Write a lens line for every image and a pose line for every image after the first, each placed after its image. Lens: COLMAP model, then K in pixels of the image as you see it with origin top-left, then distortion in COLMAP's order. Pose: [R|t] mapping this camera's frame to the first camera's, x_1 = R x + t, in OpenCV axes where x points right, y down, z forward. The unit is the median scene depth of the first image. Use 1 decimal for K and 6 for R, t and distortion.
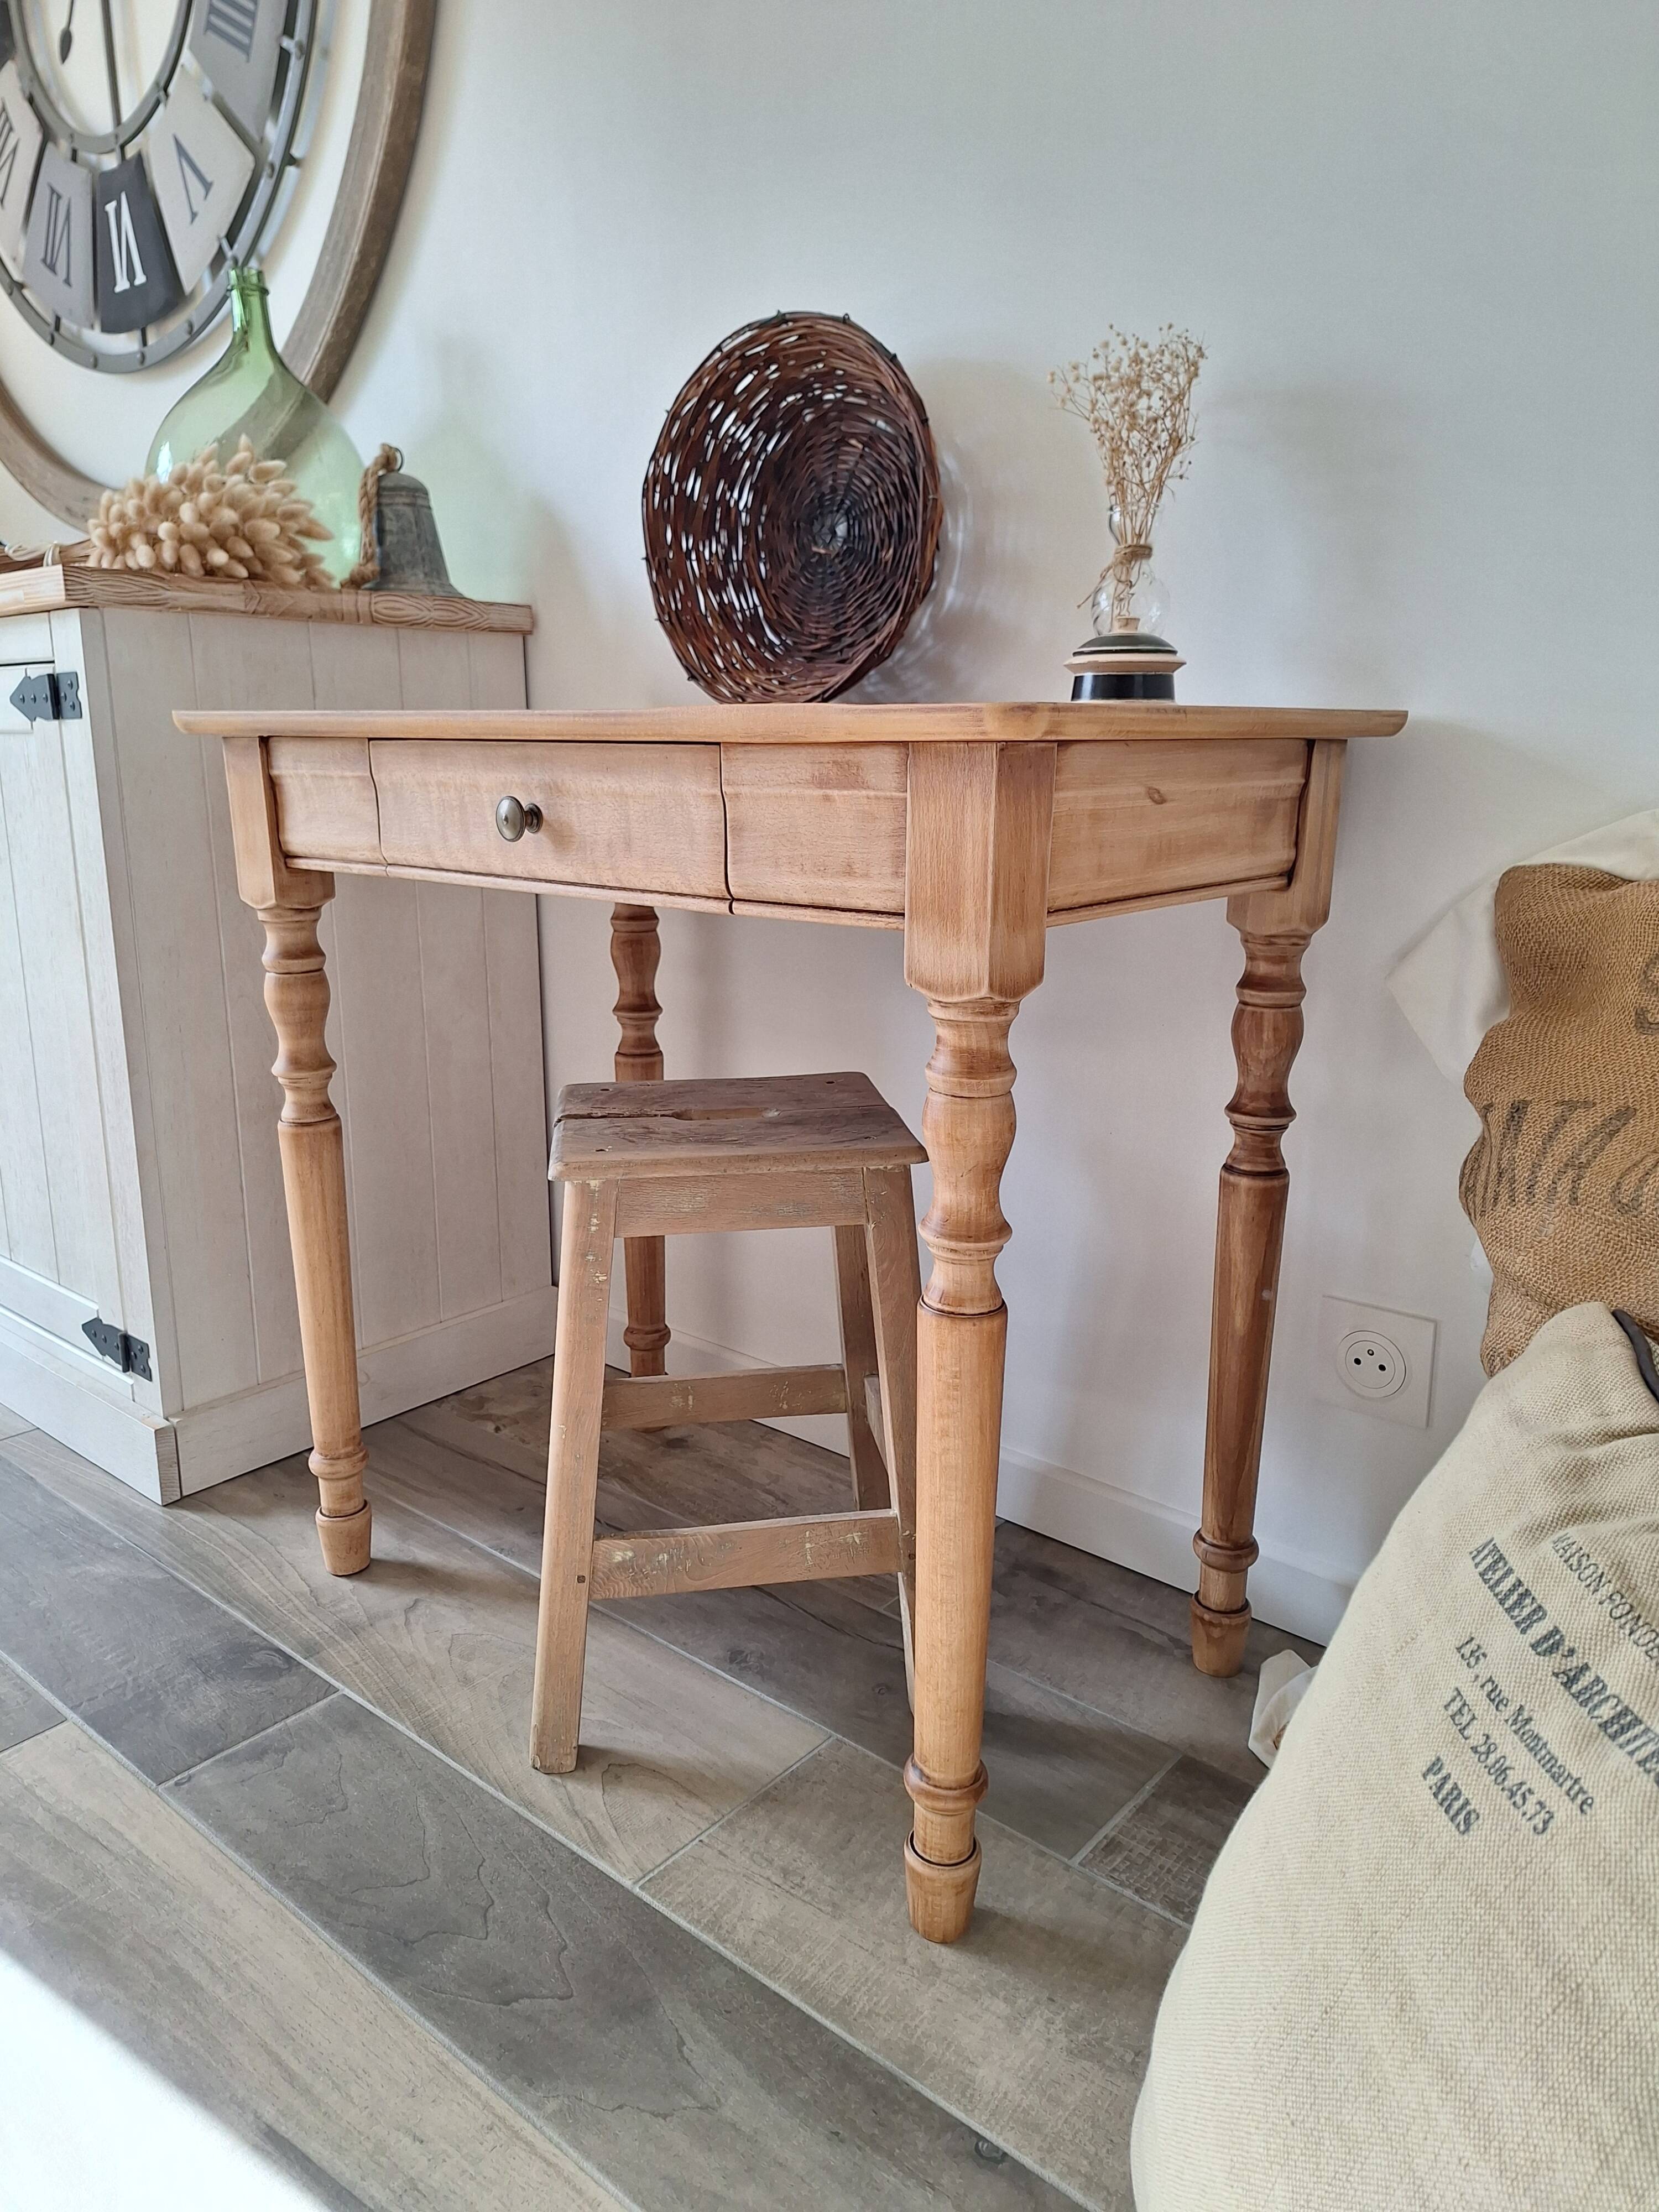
lens RADIAL K [[1562.5, 0, 809.3], [0, 1562.5, 1107.8], [0, 0, 1]] dist [0.057338, -0.063279]
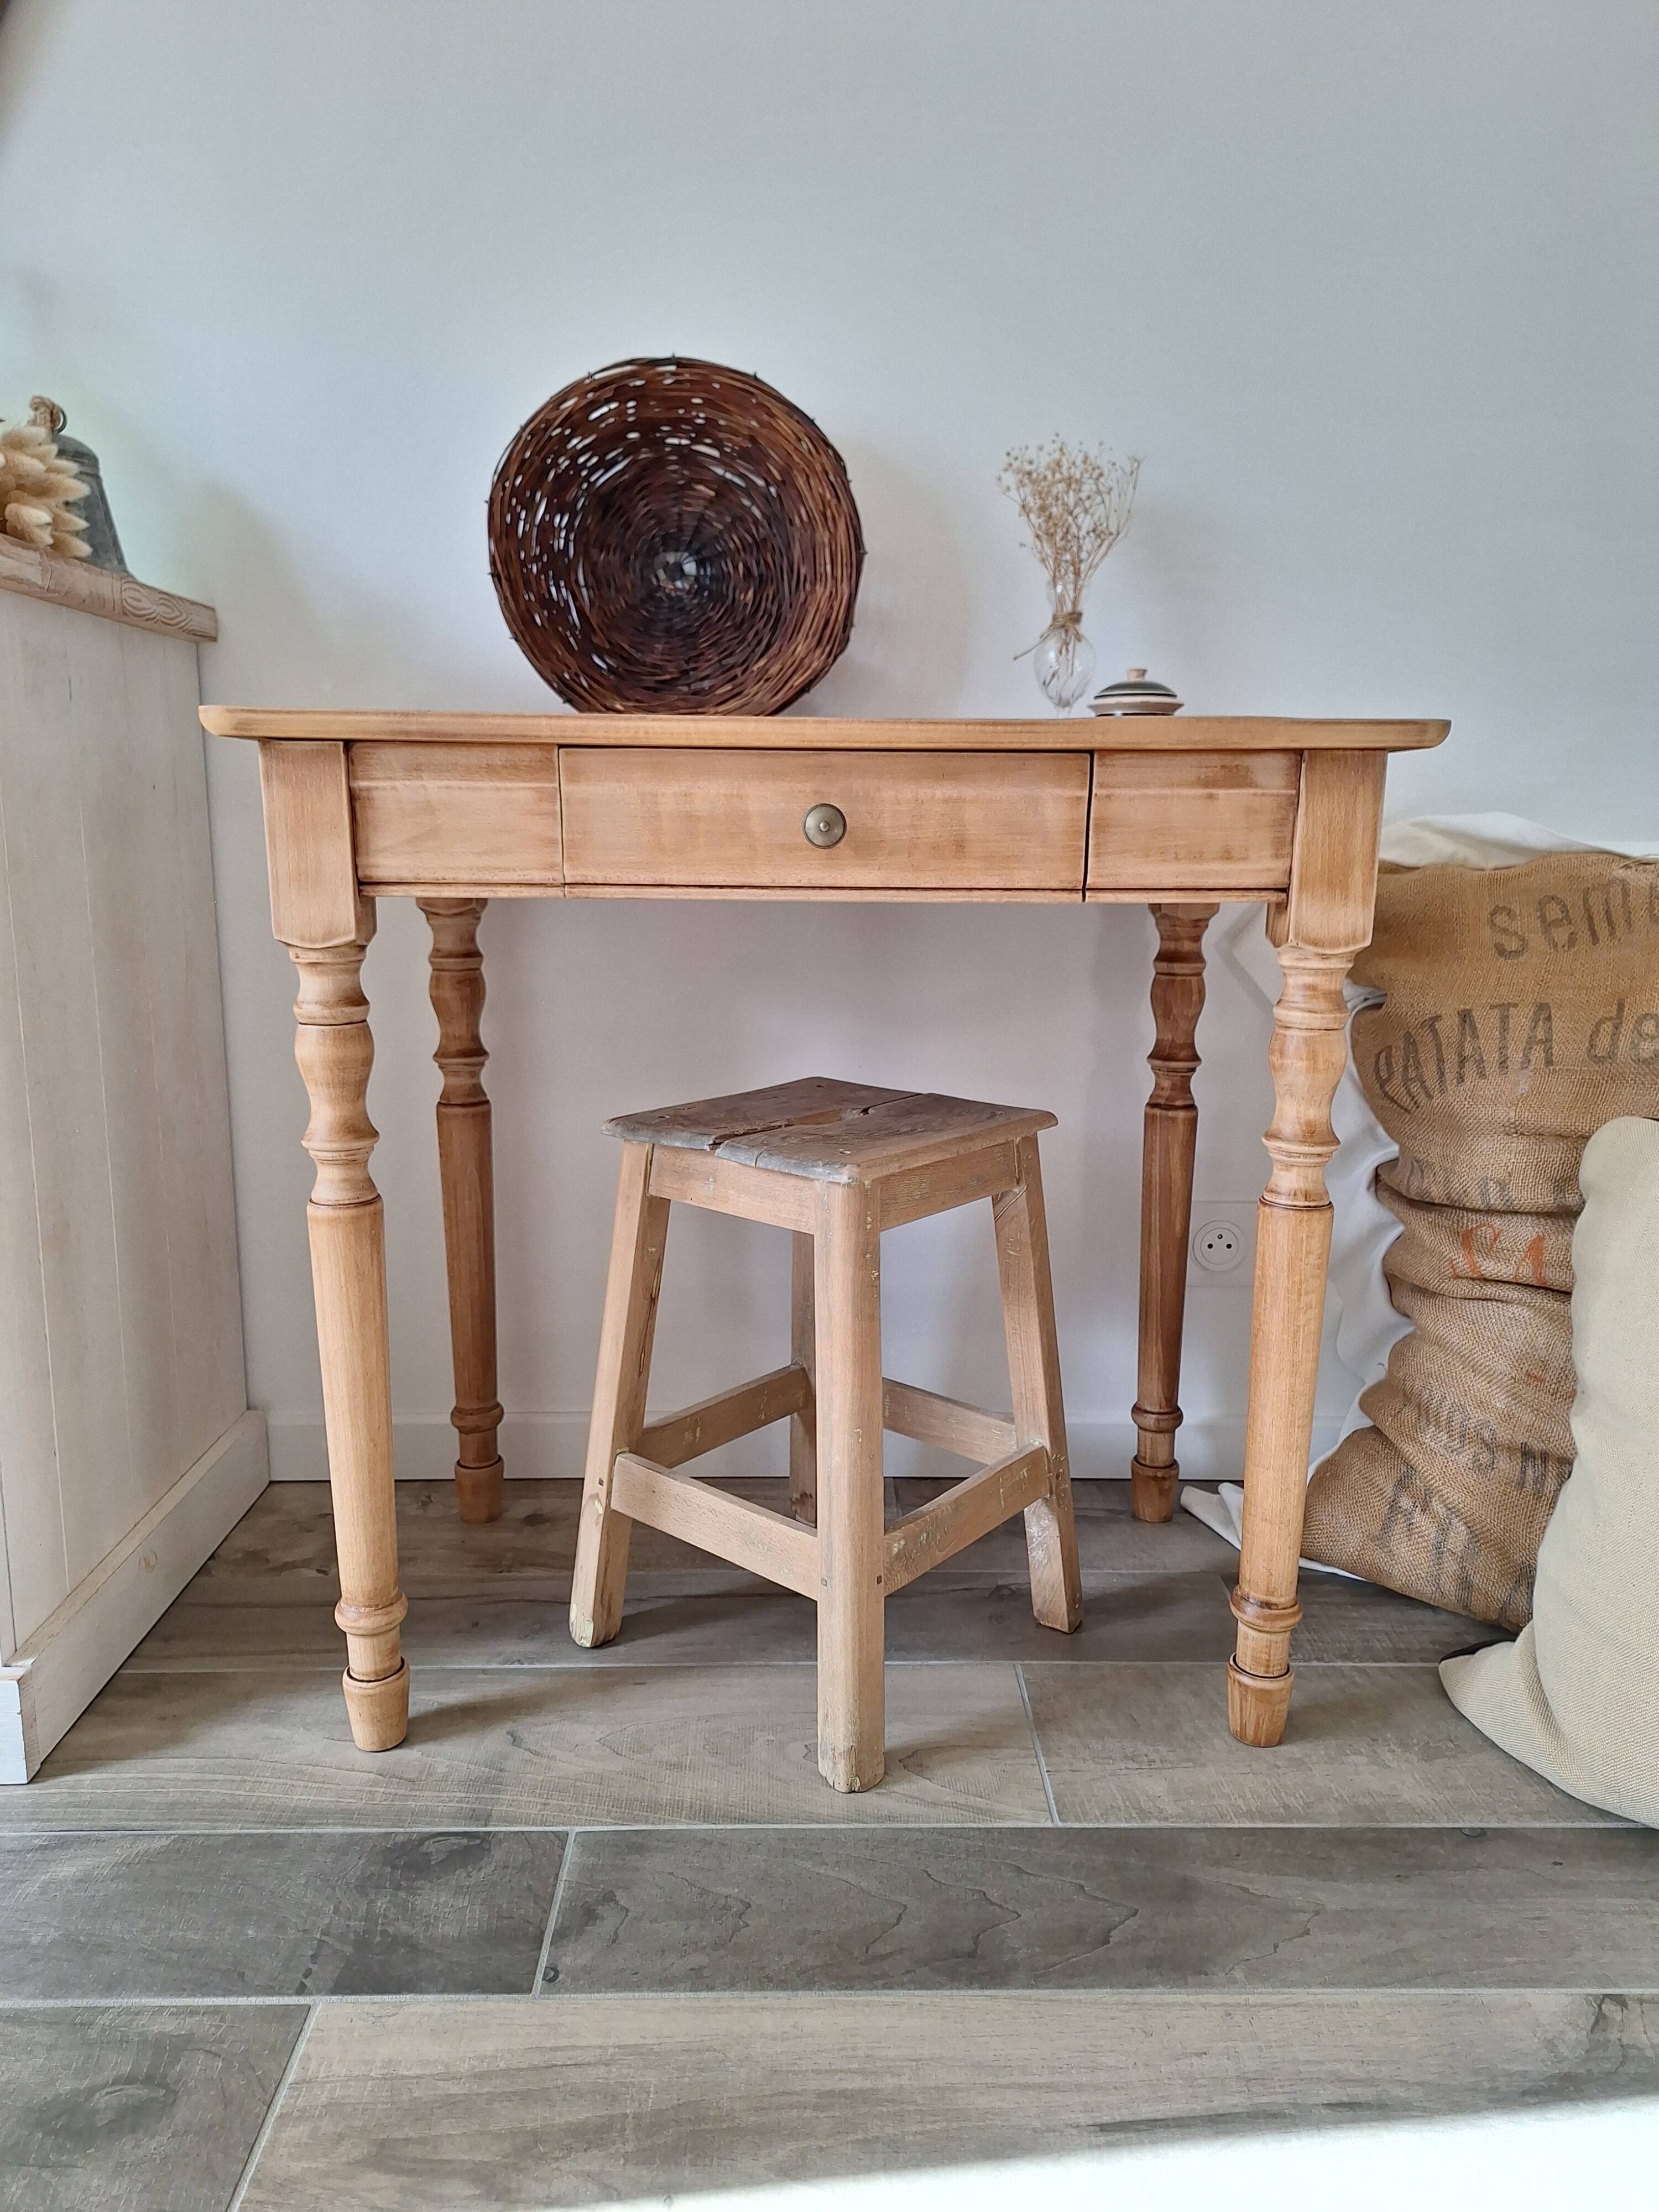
lens RADIAL K [[1562.5, 0, 850.1], [0, 1562.5, 1100.1], [0, 0, 1]] dist [0.057338, -0.063279]
pose [[0.739333, -0.114180, 0.663589, -0.779292], [0.149153, 0.988806, 0.003961, -0.009926], [-0.656613, 0.096048, 0.748087, 0.229296]]
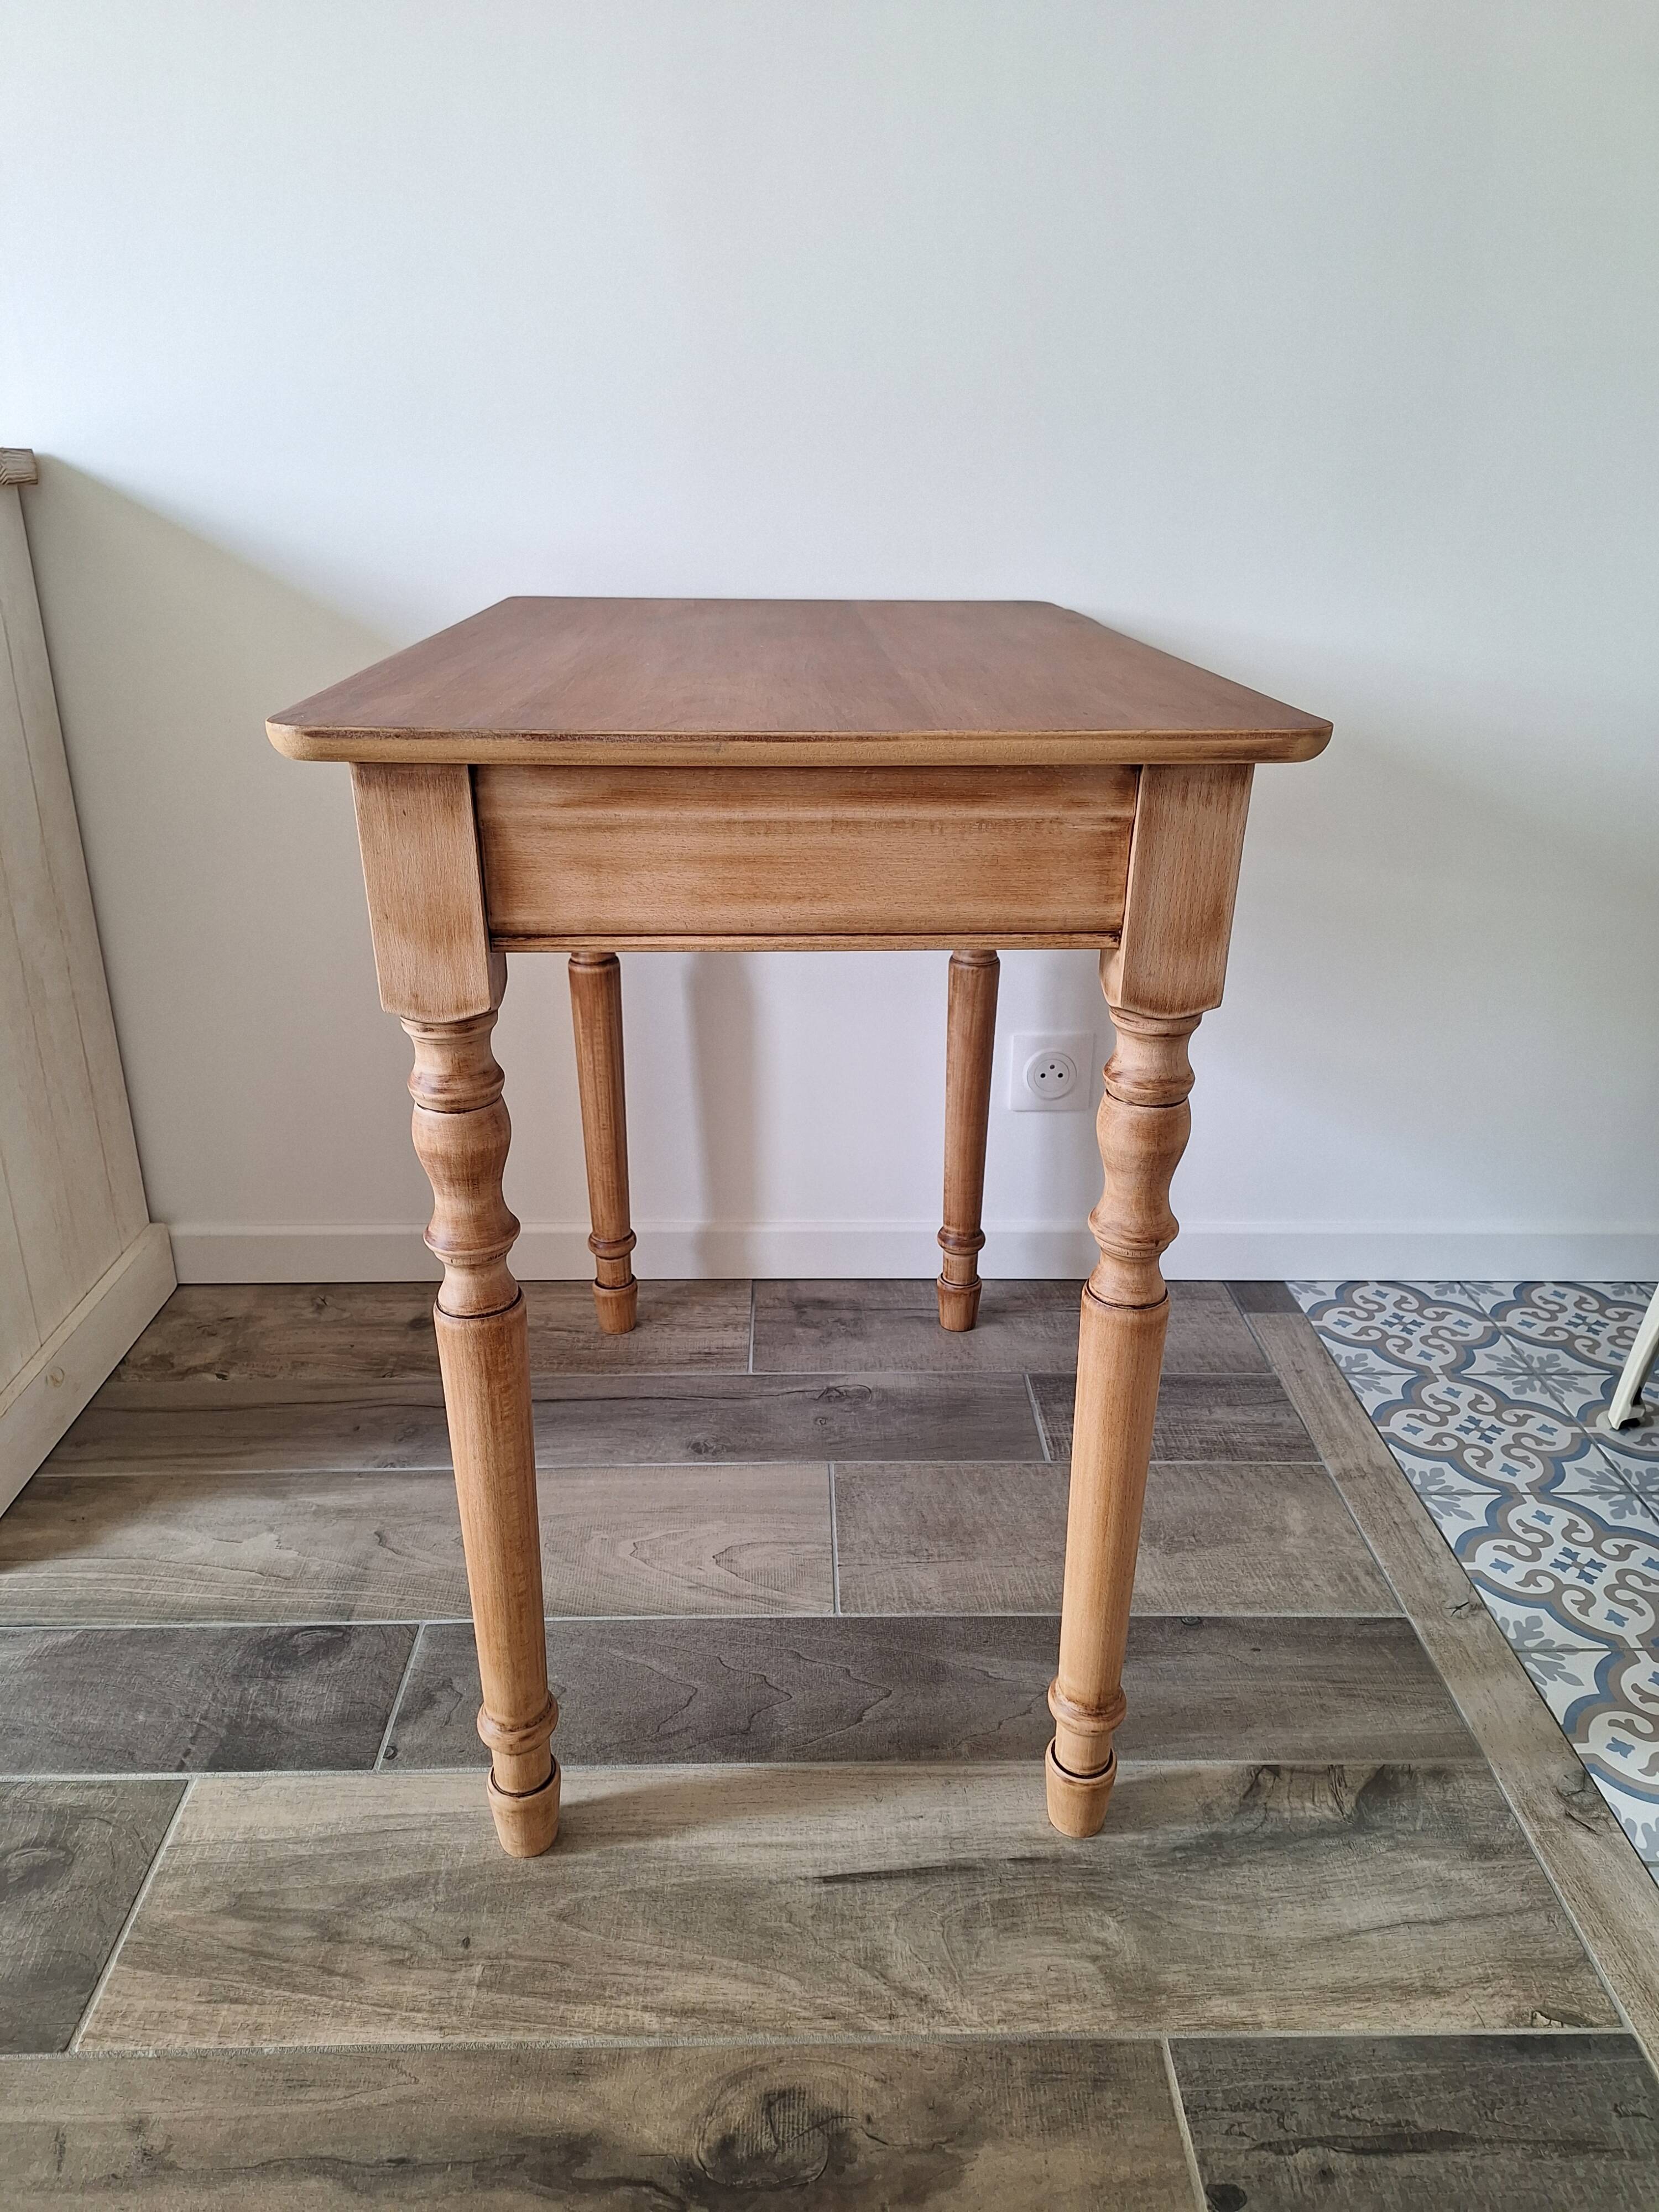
lens RADIAL K [[1562.5, 0, 843.9], [0, 1562.5, 1106.0], [0, 0, 1]] dist [0.057338, -0.063279]
pose [[0.735961, -0.247830, 0.630033, -0.713201], [0.148620, 0.967033, 0.206784, -0.134645], [-0.660510, -0.058549, 0.748531, 0.086443]]
